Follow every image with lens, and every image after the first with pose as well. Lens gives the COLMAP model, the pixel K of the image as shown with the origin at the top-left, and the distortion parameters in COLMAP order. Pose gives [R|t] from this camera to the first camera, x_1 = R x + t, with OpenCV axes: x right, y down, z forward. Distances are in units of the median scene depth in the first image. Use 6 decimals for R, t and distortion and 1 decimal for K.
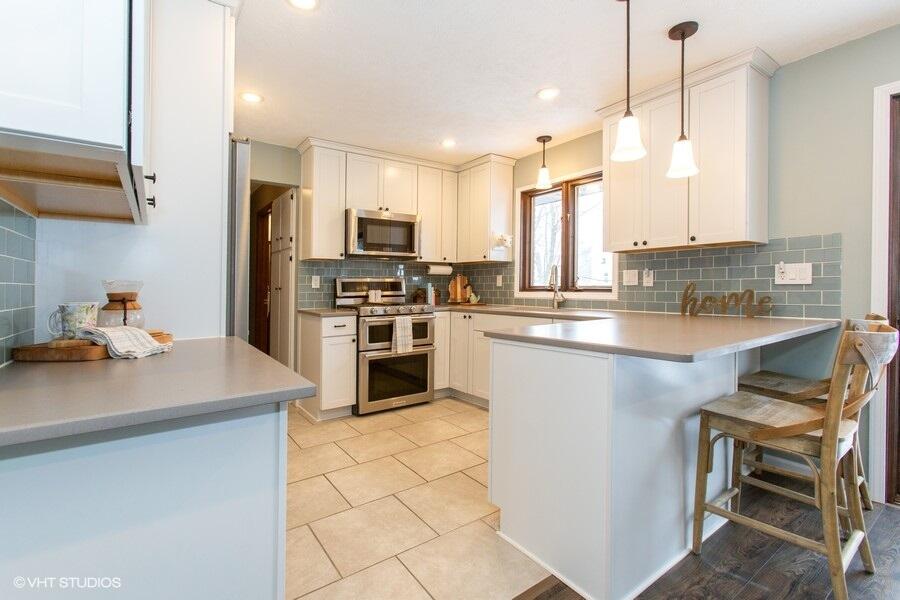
lens RADIAL K [[414.3, 0, 439.2], [0, 414.3, 287.2], [0, 0, 1]] dist [0.000019, 0.000102]
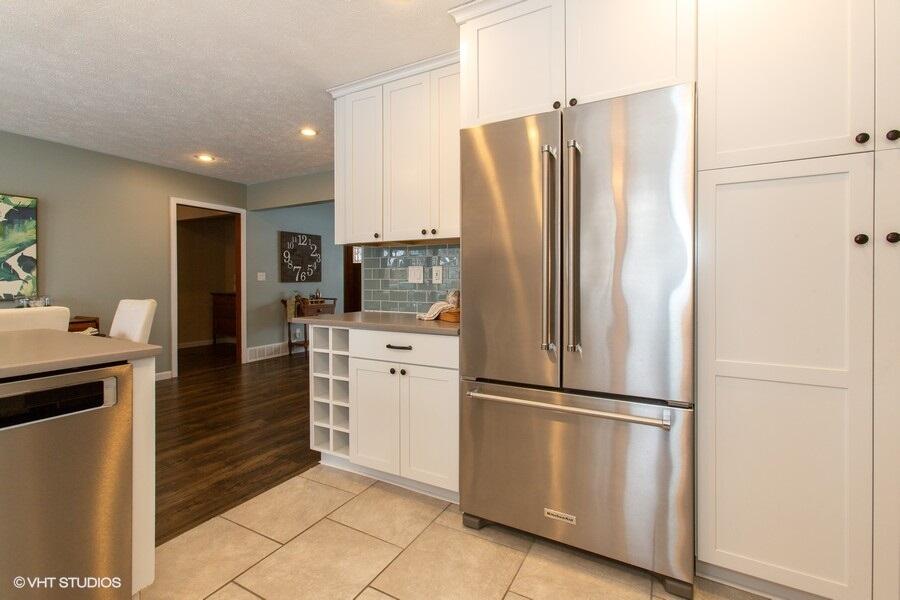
lens RADIAL K [[403.2, 0, 448.7], [0, 403.2, 283.0], [0, 0, 1]] dist [0.000963, 0.000512]
pose [[-0.891529, 0.011341, -0.452822, -0.011461], [0.004484, 0.999859, 0.016213, -0.002925], [0.452942, 0.012424, -0.891453, 0.921659]]
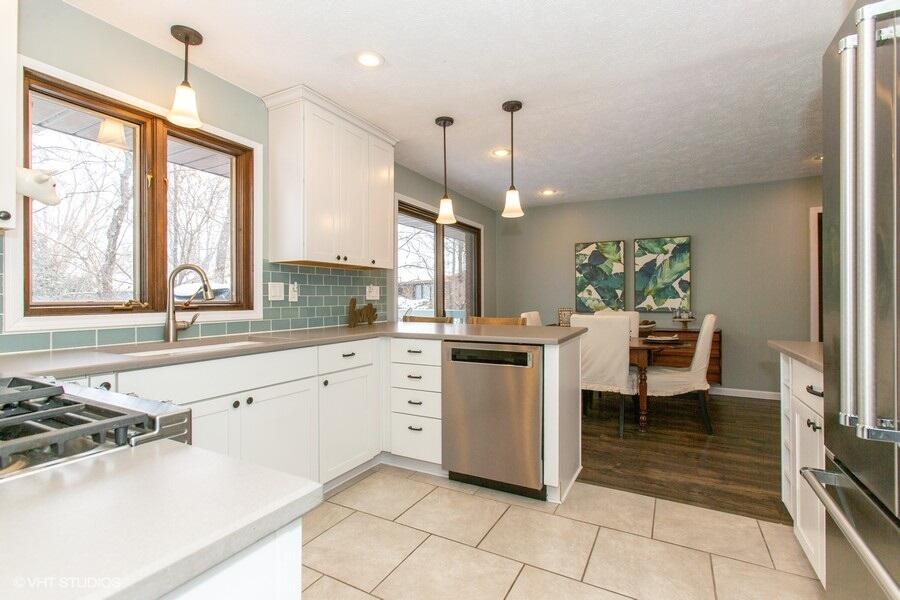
lens RADIAL K [[418.4, 0, 450.0], [0, 418.4, 300.0], [0, 0, 1]] dist [0.002776, 0.000280]
pose [[-0.458767, 0.007863, 0.888522, -0.387019], [0.013073, 0.999912, -0.002099, 0.000776], [-0.888460, 0.010653, -0.458830, 0.894098]]
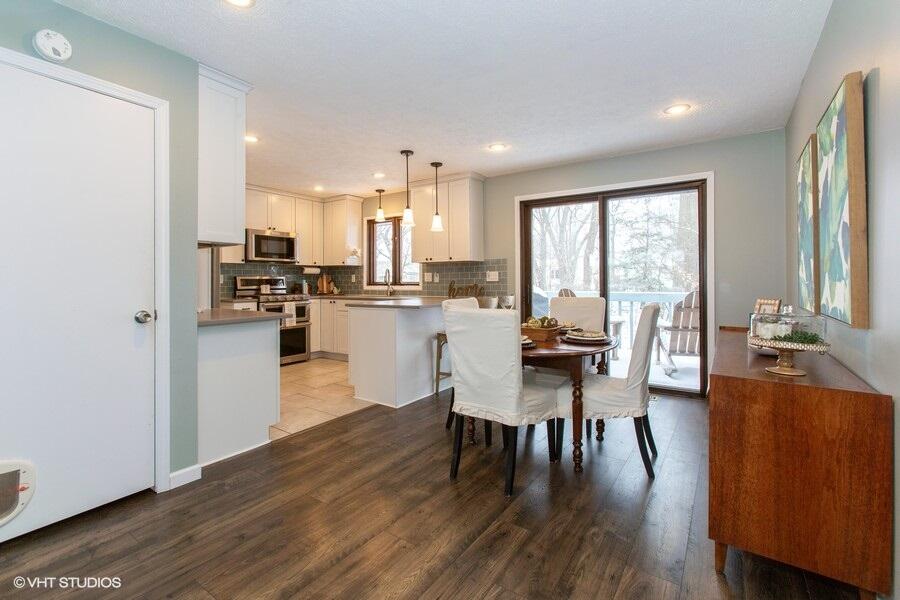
lens RADIAL K [[404.8, 0, 435.7], [0, 404.8, 312.2], [0, 0, 1]] dist [-0.000466, 0.000054]
pose [[0.942499, -0.024273, 0.333327, -0.071853], [0.000097, 0.997379, 0.072356, 0.000192], [-0.334210, -0.068163, 0.940031, -0.532787]]
